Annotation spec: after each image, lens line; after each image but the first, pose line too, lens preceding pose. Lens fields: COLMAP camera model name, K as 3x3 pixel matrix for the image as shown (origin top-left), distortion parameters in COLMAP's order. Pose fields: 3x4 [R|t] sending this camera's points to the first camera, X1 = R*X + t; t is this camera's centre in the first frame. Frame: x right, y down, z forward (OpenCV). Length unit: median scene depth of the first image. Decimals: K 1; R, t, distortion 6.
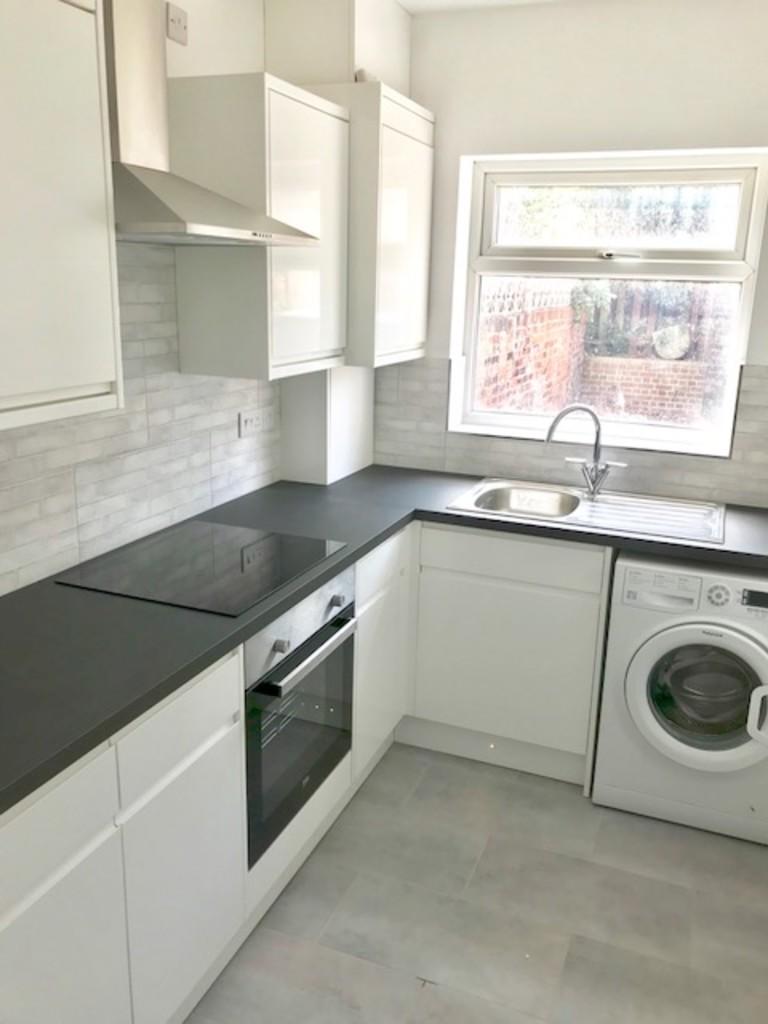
lens RADIAL K [[834.9, 0, 383.7], [0, 834.9, 492.0], [0, 0, 1]] dist [0.005435, 0.005716]
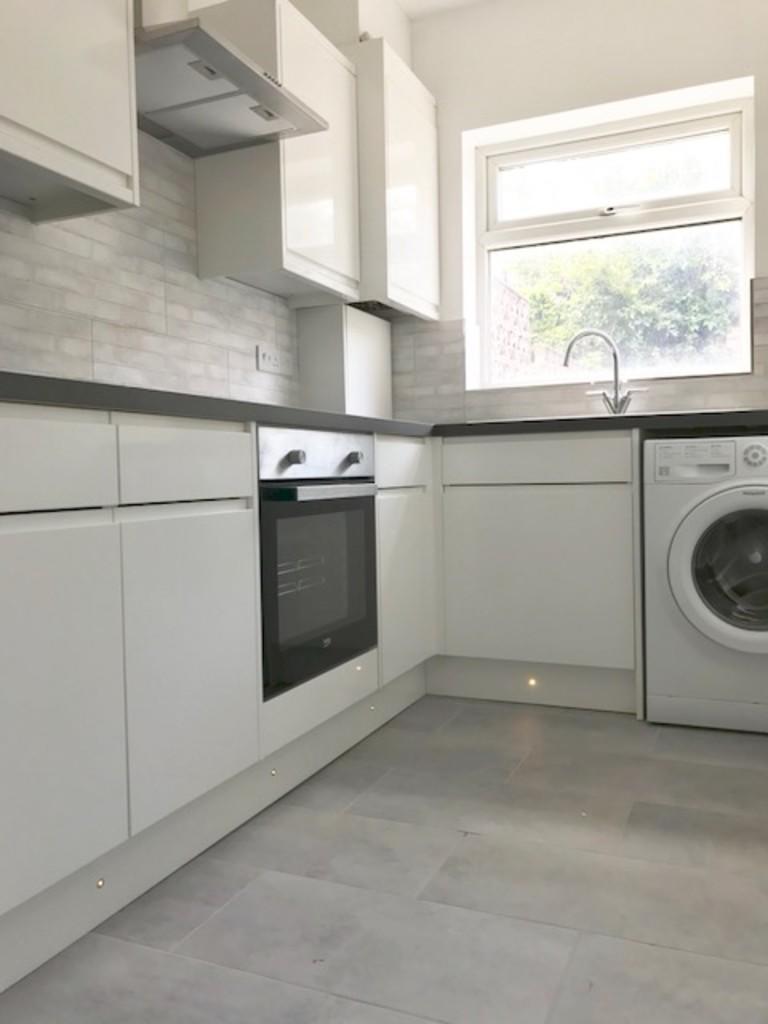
lens RADIAL K [[834.9, 0, 383.7], [0, 834.9, 492.0], [0, 0, 1]] dist [0.005435, 0.005716]
pose [[0.998553, -0.044187, -0.030656, 0.004253], [0.036391, 0.974869, -0.219788, 0.326024], [0.039597, 0.218354, 0.975066, 0.056168]]
